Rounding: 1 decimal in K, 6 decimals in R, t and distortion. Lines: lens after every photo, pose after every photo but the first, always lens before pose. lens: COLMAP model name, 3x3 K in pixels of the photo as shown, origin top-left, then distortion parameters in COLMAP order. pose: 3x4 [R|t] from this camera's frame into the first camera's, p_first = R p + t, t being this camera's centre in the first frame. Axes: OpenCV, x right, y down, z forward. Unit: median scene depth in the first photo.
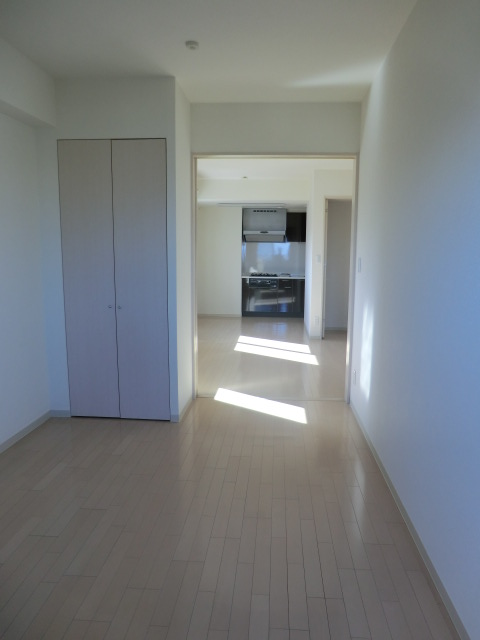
lens RADIAL K [[461.0, 0, 240.0], [0, 461.0, 320.0], [0, 0, 1]] dist [-0.054931, 0.002975]
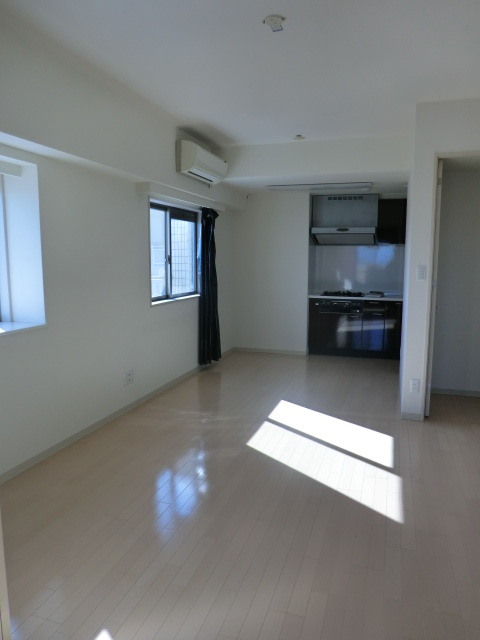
lens RADIAL K [[461.0, 0, 240.0], [0, 461.0, 320.0], [0, 0, 1]] dist [-0.054931, 0.002975]
pose [[0.971179, 0.030430, -0.236399, 0.068745], [-0.033749, 0.999380, -0.010003, -0.048722], [0.235948, 0.017693, 0.971605, 0.321748]]
